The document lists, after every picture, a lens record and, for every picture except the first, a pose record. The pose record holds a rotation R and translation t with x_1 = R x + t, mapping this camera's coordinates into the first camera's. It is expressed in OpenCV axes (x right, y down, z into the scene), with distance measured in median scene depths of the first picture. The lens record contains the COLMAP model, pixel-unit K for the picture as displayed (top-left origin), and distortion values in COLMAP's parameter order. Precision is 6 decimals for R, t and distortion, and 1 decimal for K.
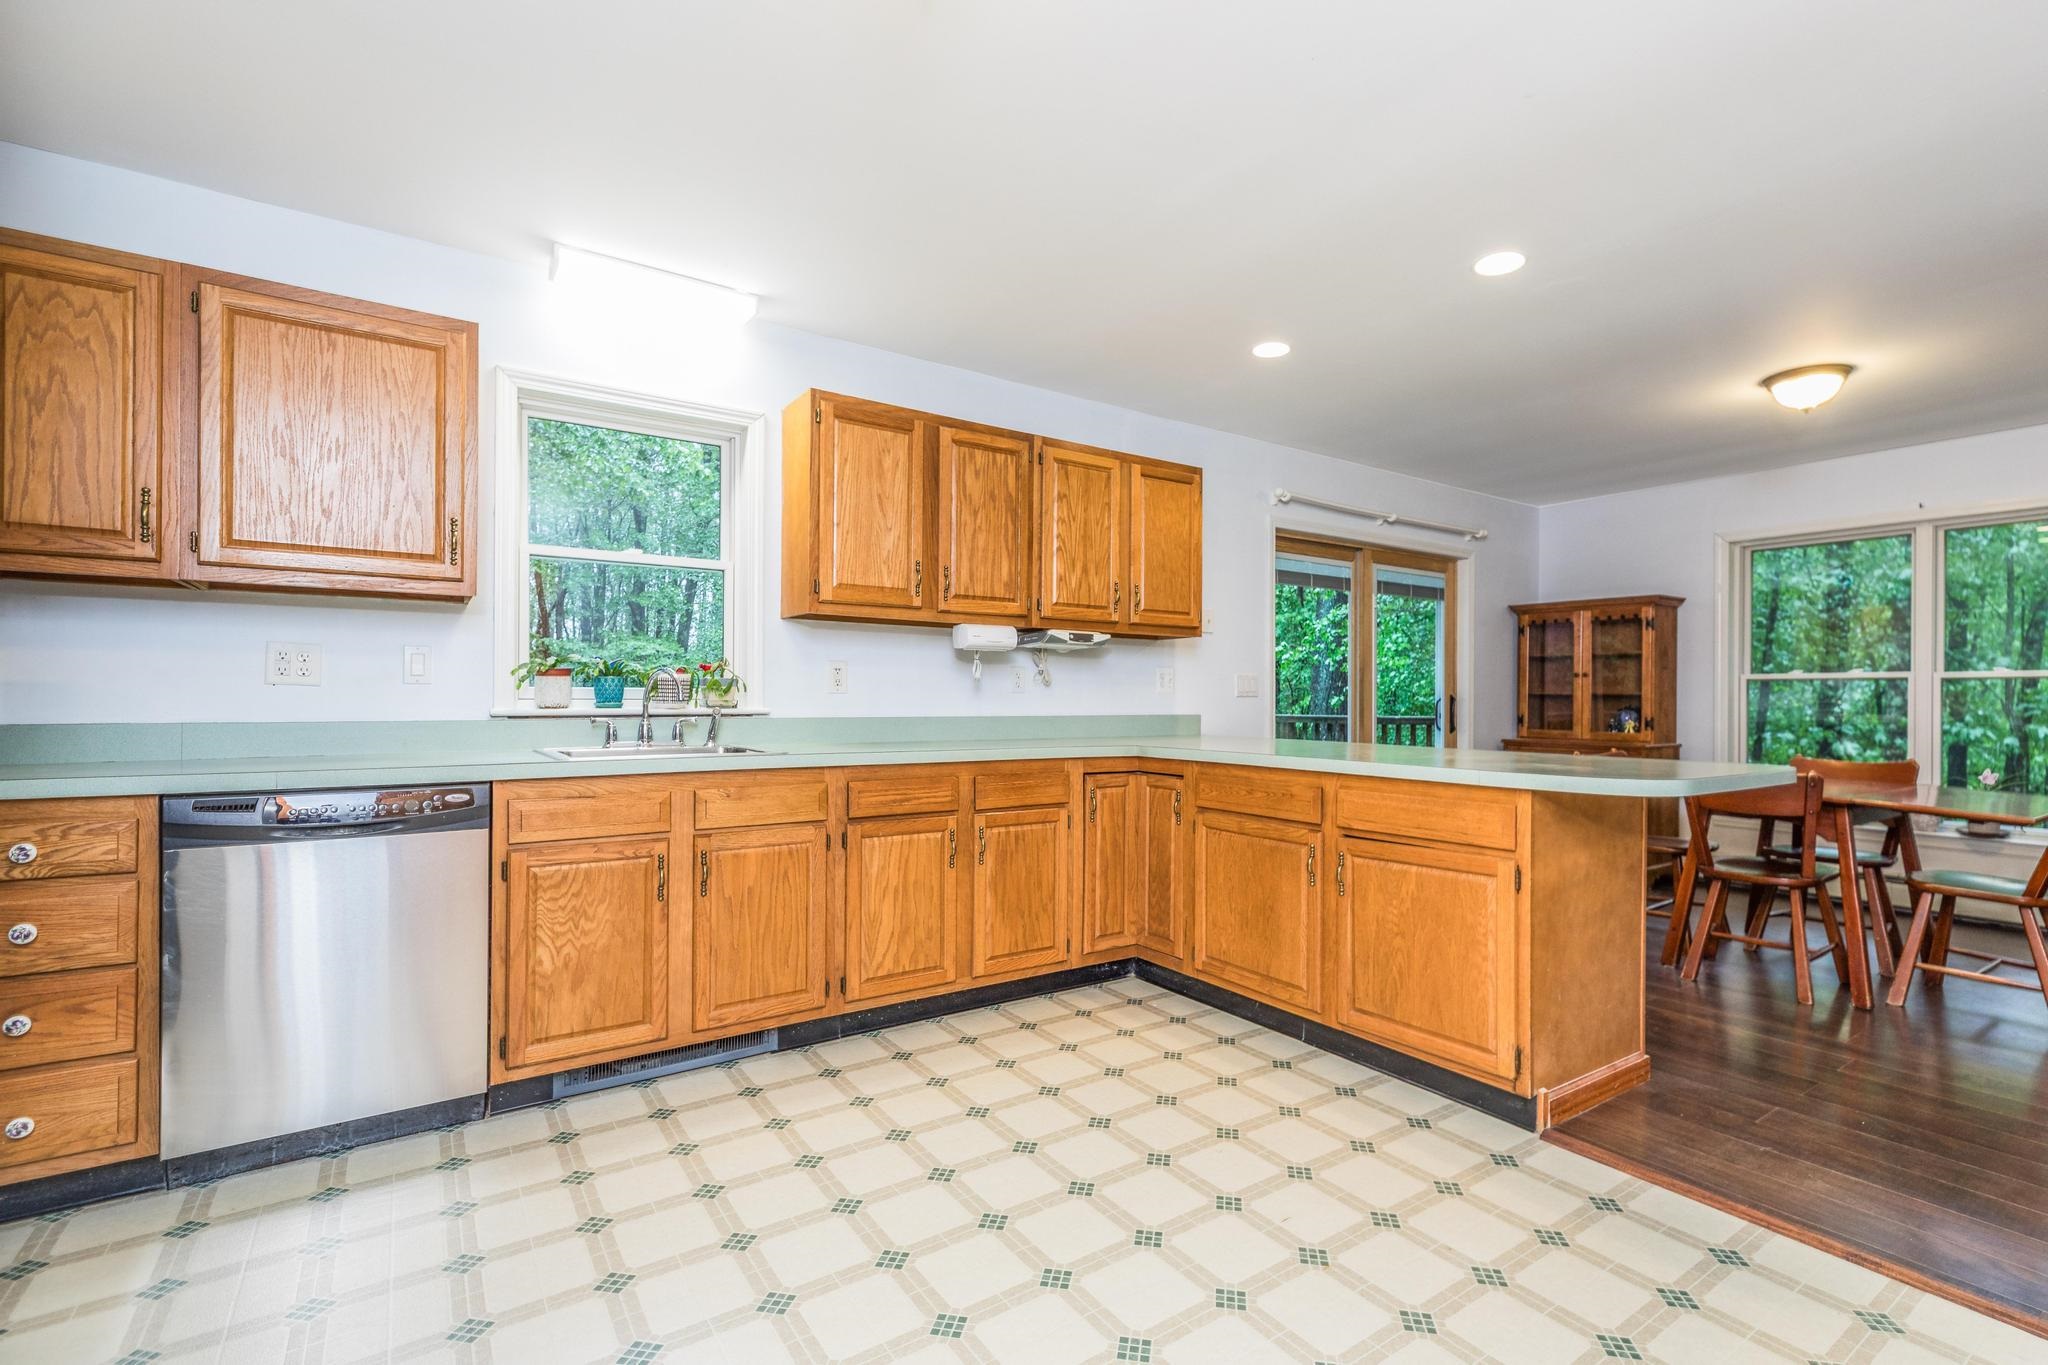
lens RADIAL K [[941.3, 0, 1043.4], [0, 941.3, 691.5], [0, 0, 1]] dist [0.007750, -0.000041]
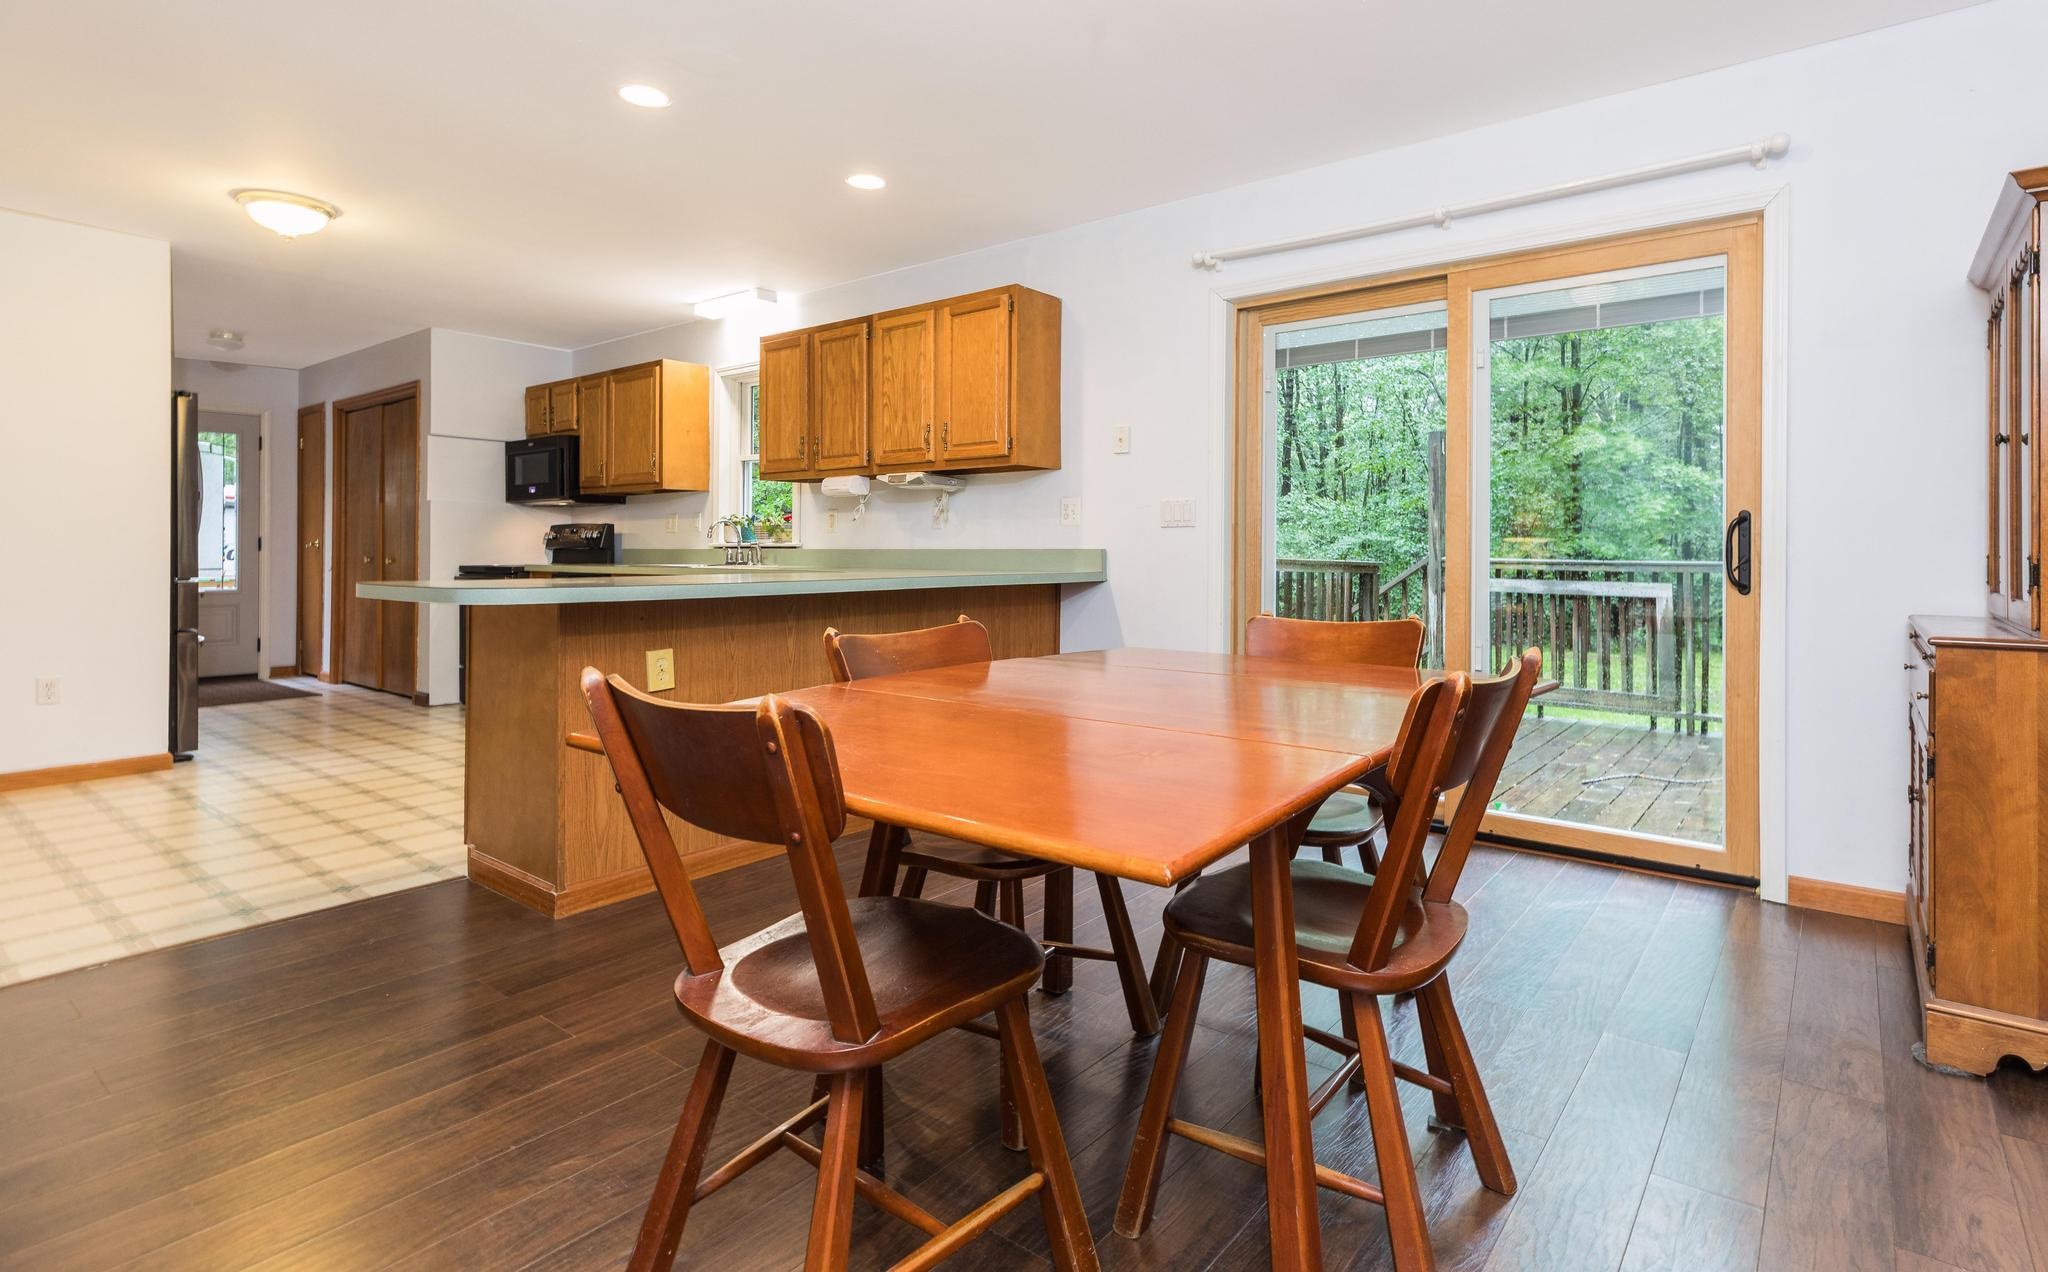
lens RADIAL K [[961.6, 0, 1078.5], [0, 961.6, 546.7], [0, 0, 1]] dist [-0.000735, 0.000351]
pose [[0.316730, -0.014953, -0.948398, 1.201476], [0.001549, 0.999883, -0.015247, 0.041788], [0.948514, 0.003360, 0.316716, 0.840296]]
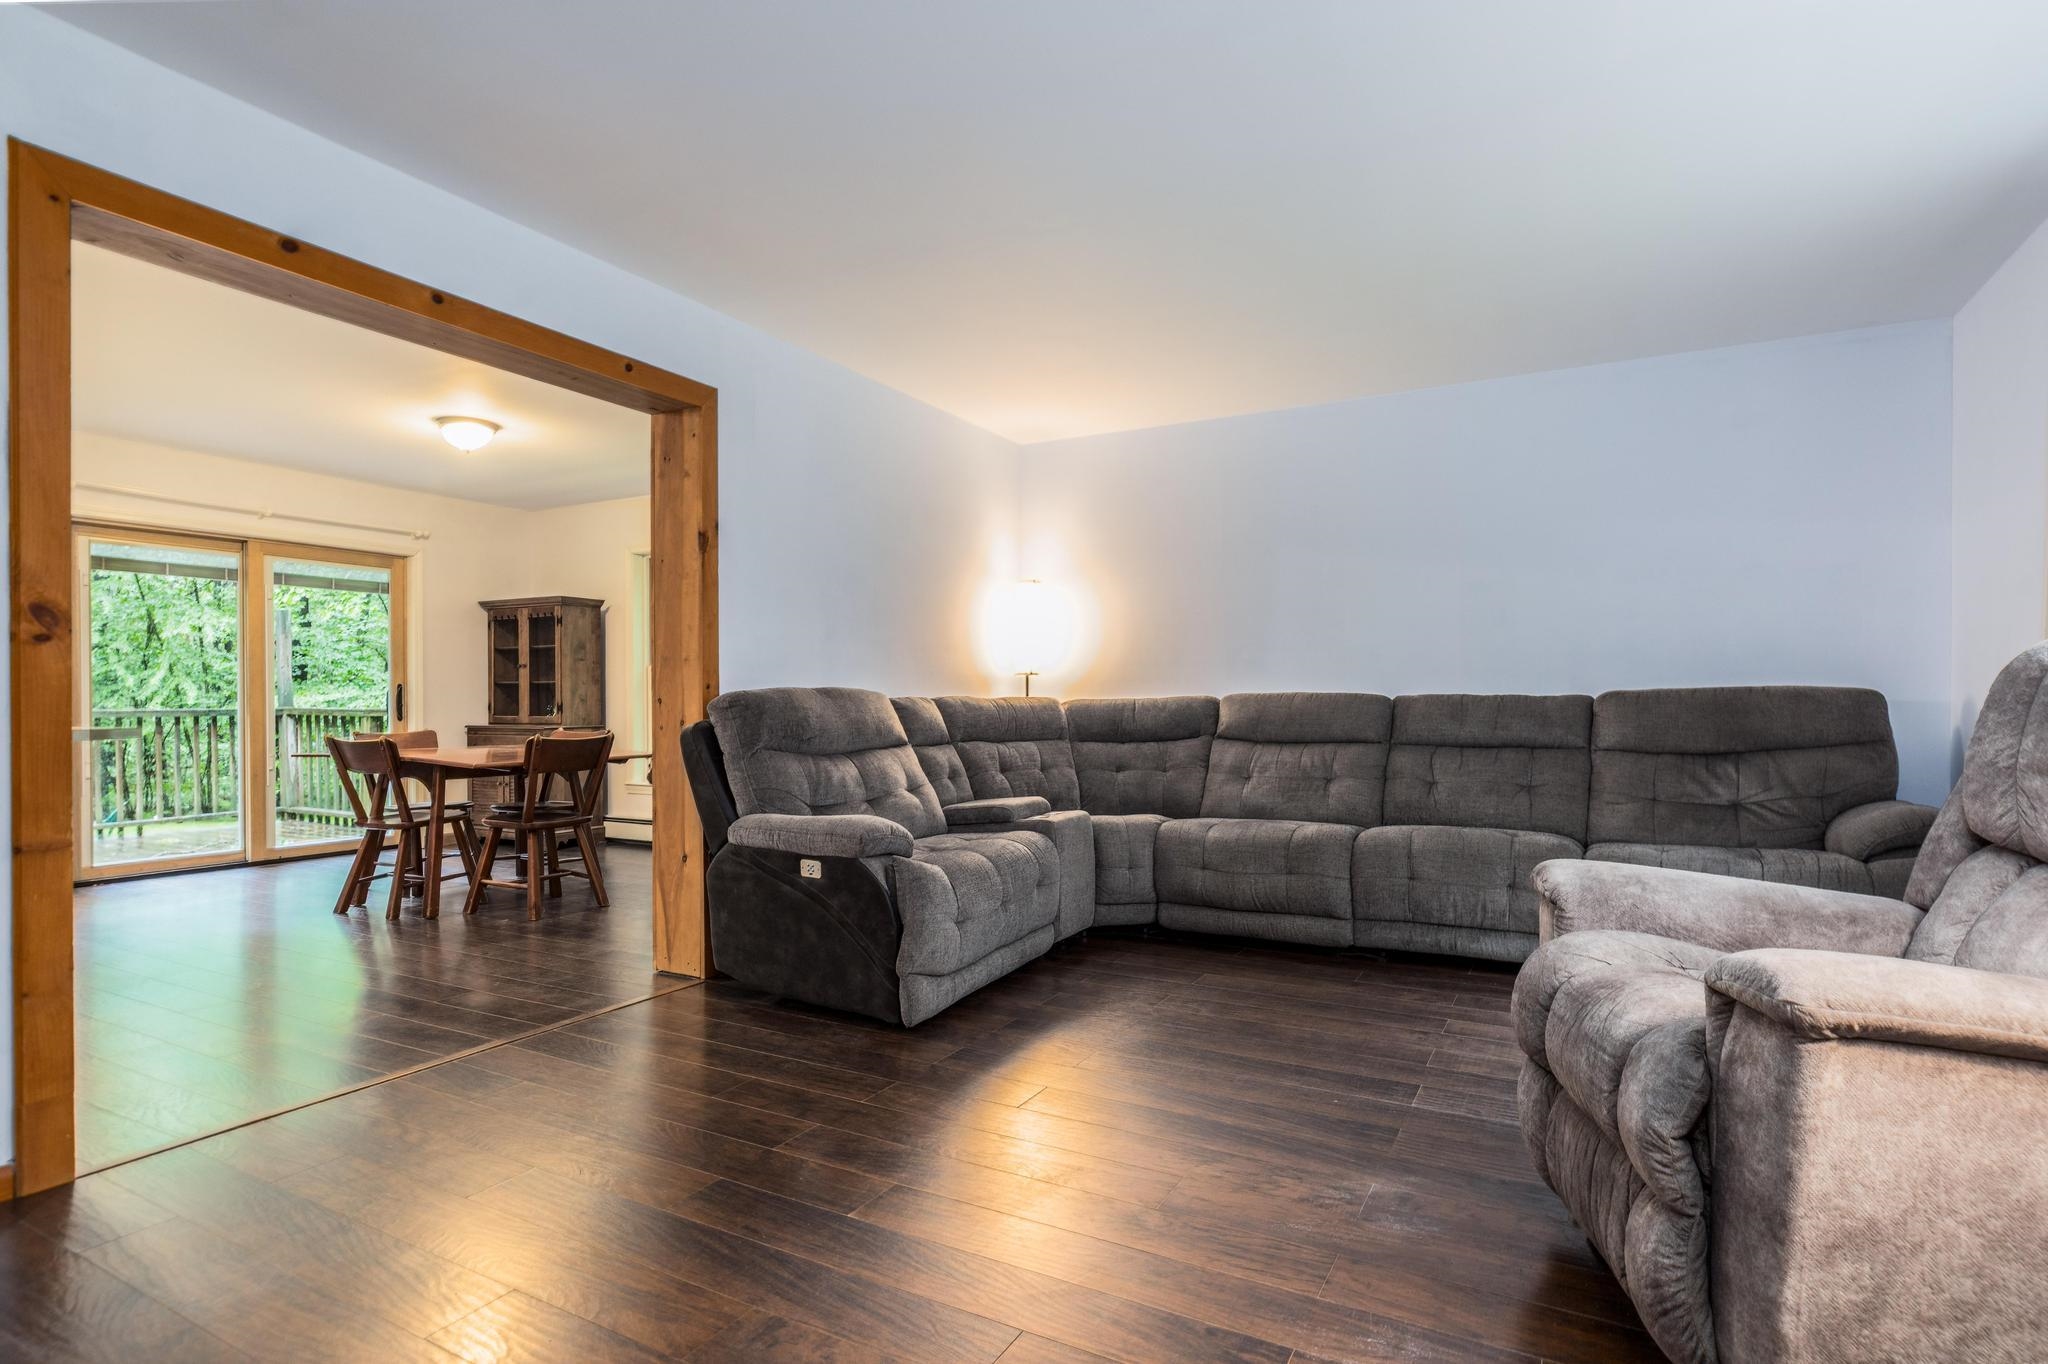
lens RADIAL K [[1020.7, 0, 1025.3], [0, 1020.7, 701.1], [0, 0, 1]] dist [0.013566, 0.000618]
pose [[0.896770, -0.012854, 0.442310, 0.855482], [0.010268, 0.999913, 0.008241, 0.028977], [-0.442378, -0.002849, 0.896824, -0.516676]]
